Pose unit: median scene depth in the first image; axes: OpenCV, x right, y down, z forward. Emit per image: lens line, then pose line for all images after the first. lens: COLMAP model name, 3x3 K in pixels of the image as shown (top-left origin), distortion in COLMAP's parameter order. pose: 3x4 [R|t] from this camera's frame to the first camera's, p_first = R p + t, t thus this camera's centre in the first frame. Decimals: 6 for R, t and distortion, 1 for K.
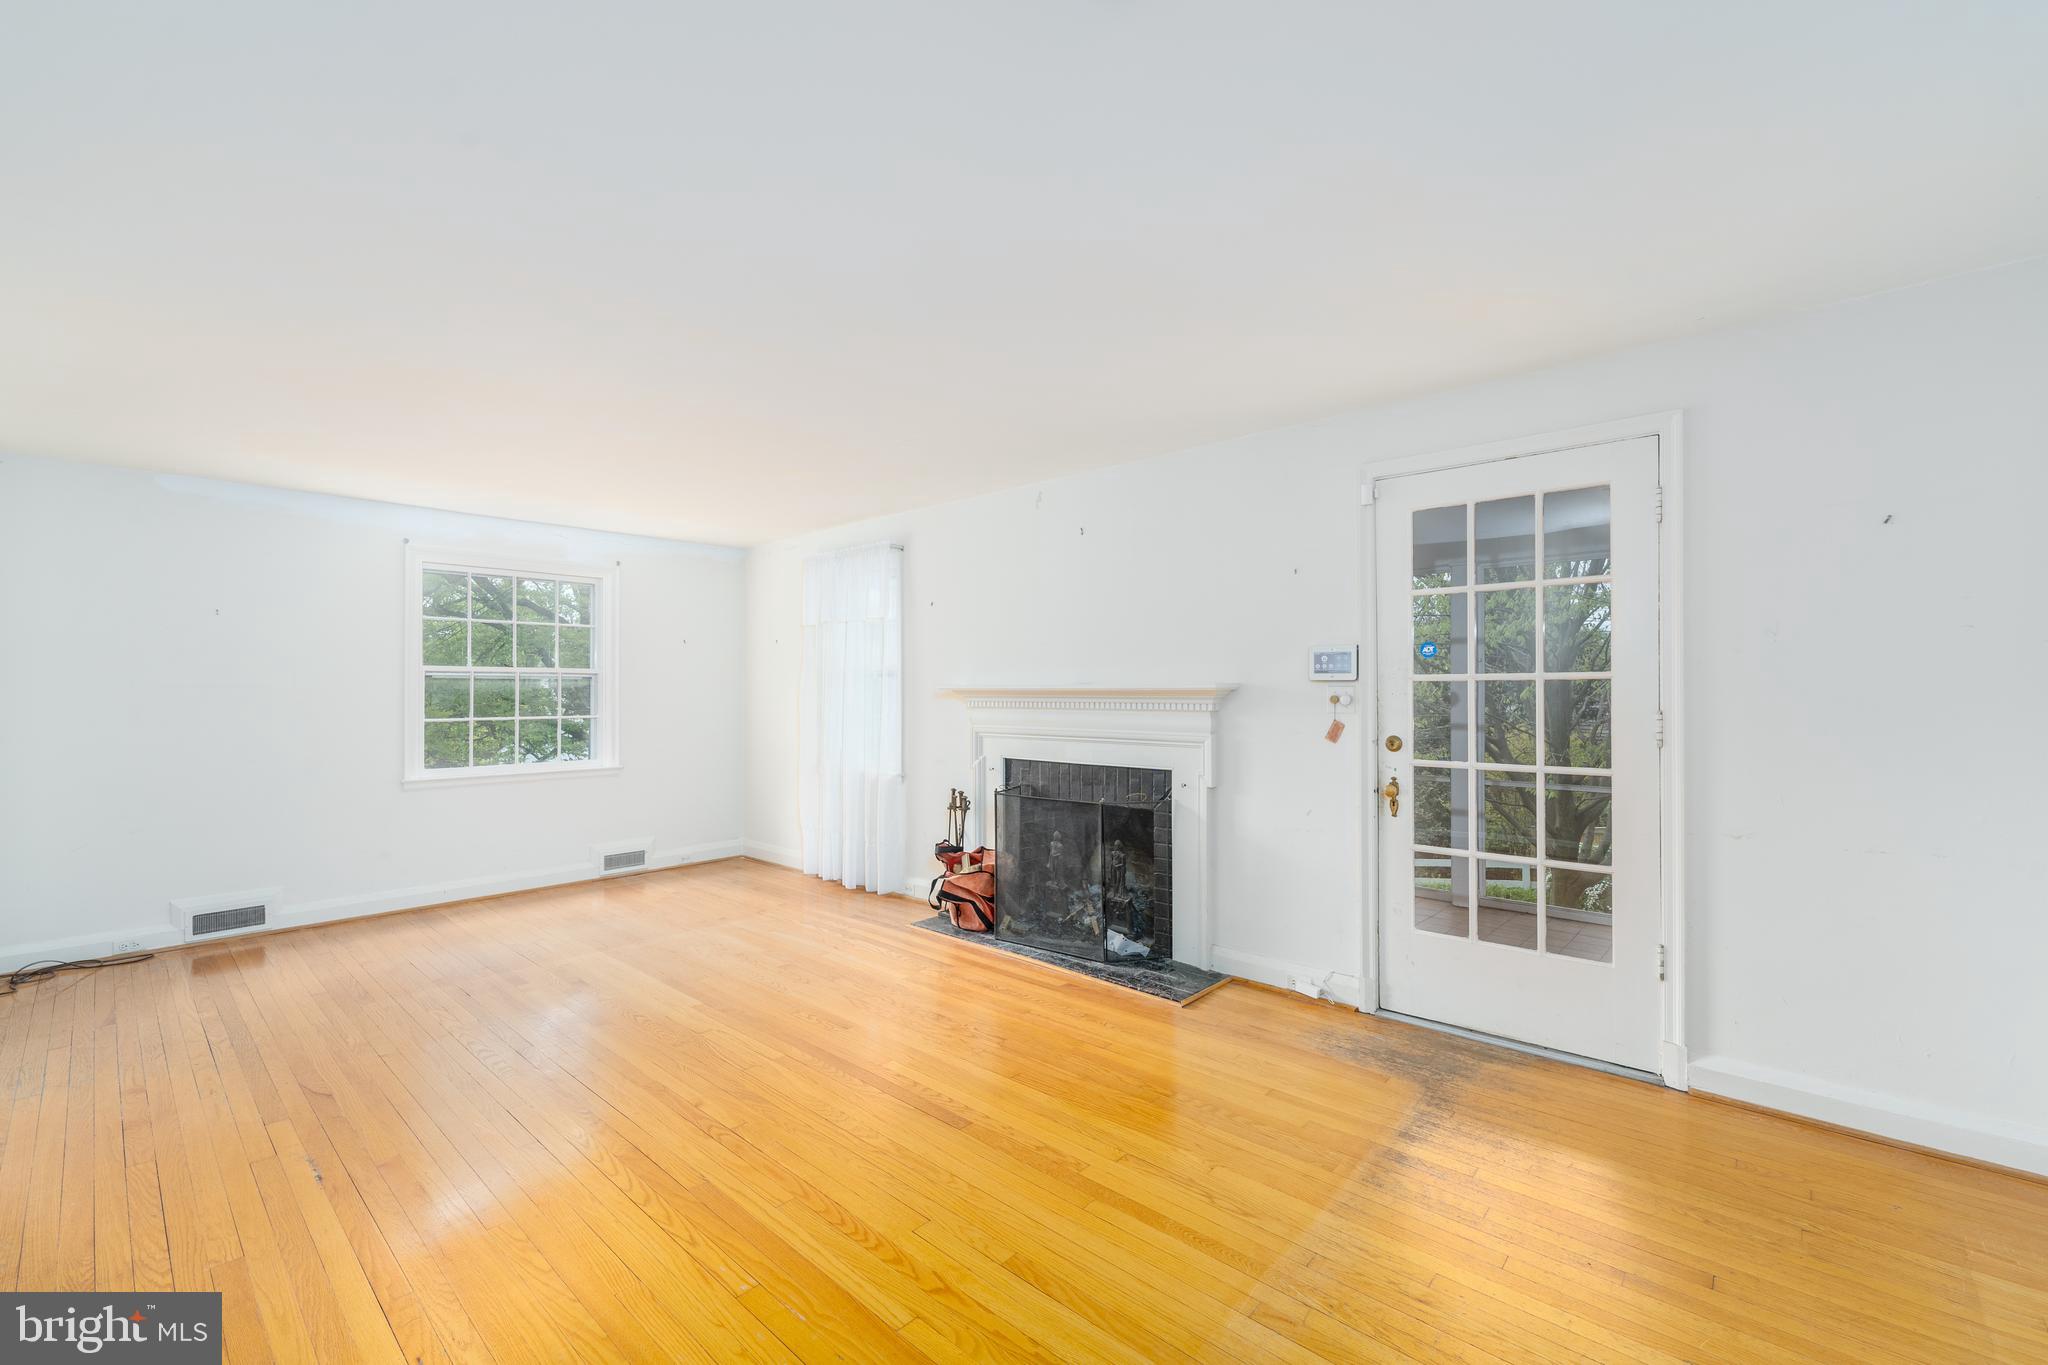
lens RADIAL K [[848.0, 0, 1026.9], [0, 848.0, 686.5], [0, 0, 1]] dist [-0.001165, 0.000942]
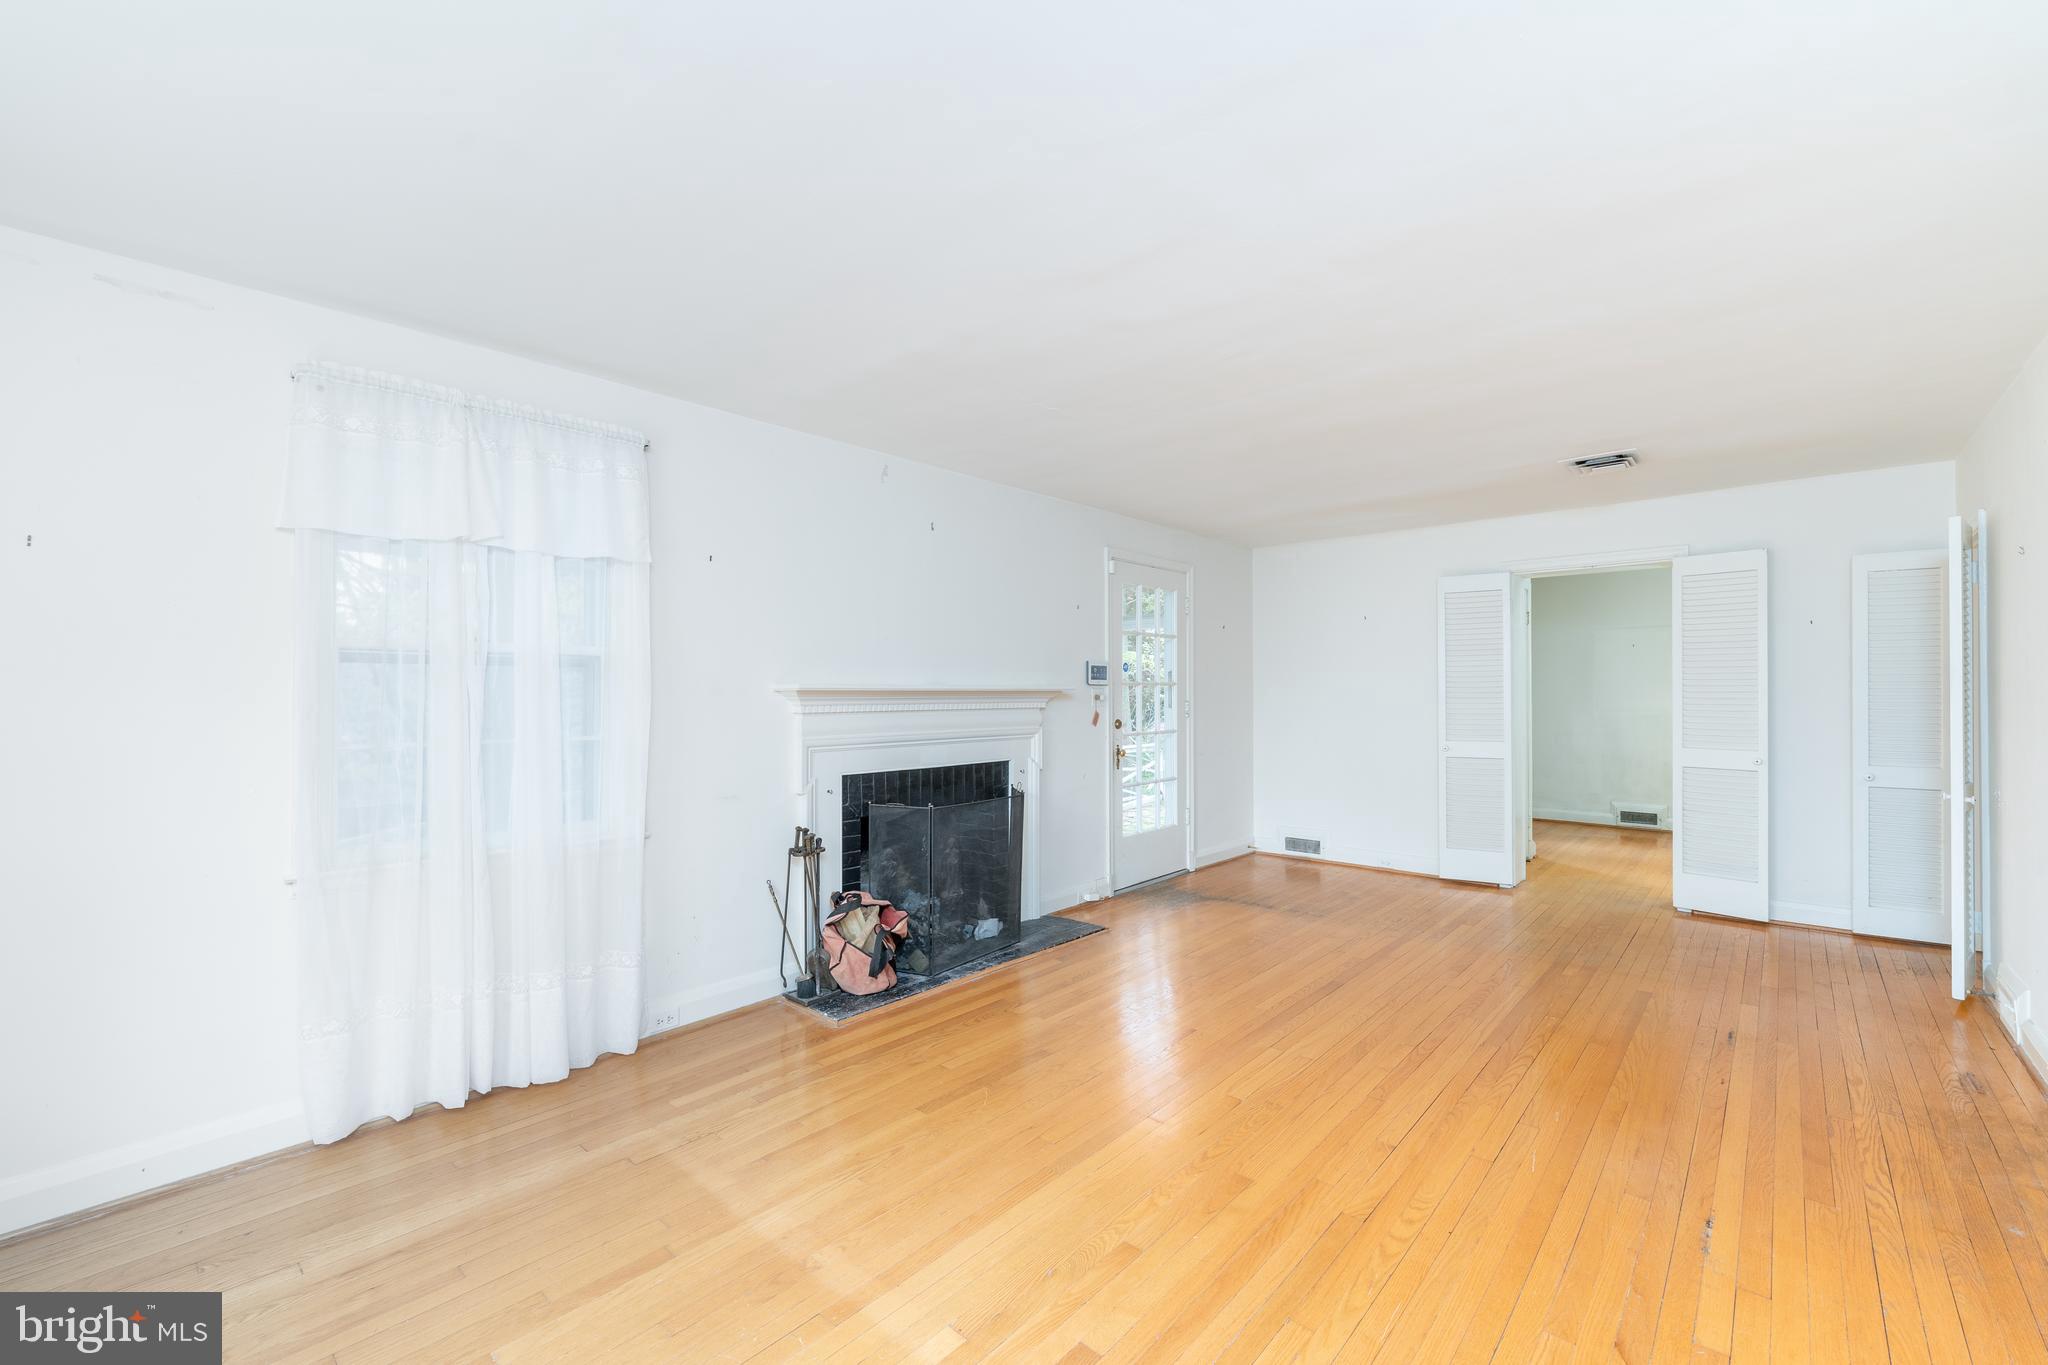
lens RADIAL K [[848.0, 0, 1026.9], [0, 848.0, 686.5], [0, 0, 1]] dist [-0.001165, 0.000942]
pose [[-0.002791, 0.008868, 0.999957, -0.996543], [0.001125, 0.999960, -0.008865, 0.008165], [-0.999995, 0.001100, -0.002801, 0.989418]]
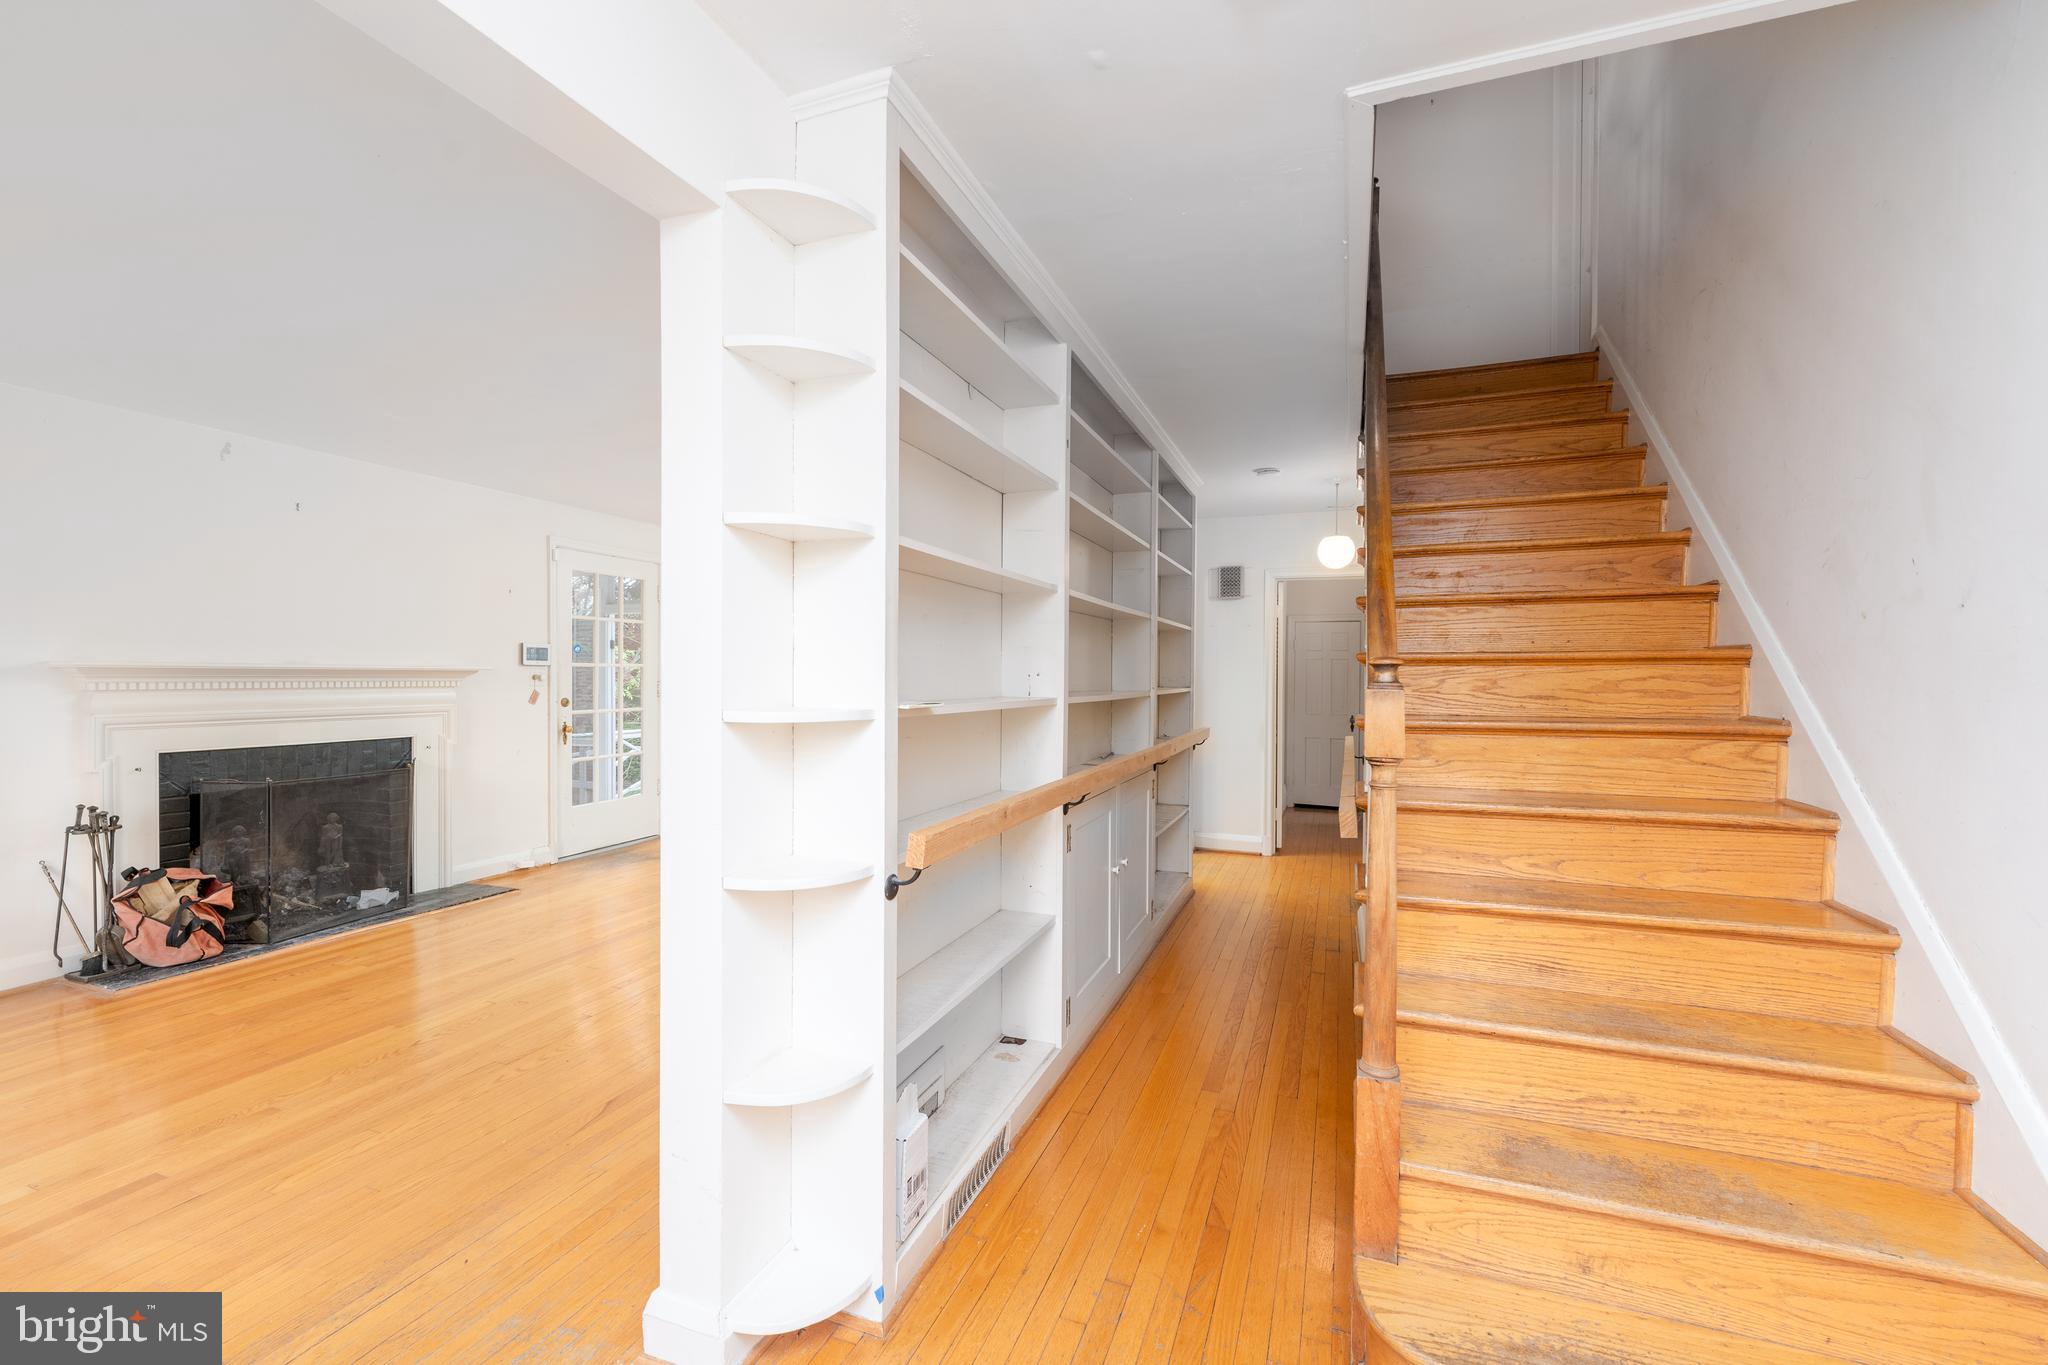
lens RADIAL K [[848.0, 0, 1026.9], [0, 848.0, 686.5], [0, 0, 1]] dist [-0.001165, 0.000942]
pose [[-0.367104, -0.009597, 0.930130, -1.279969], [-0.005006, 0.999953, 0.008342, 0.013062], [-0.930166, -0.001594, -0.367135, 0.637333]]
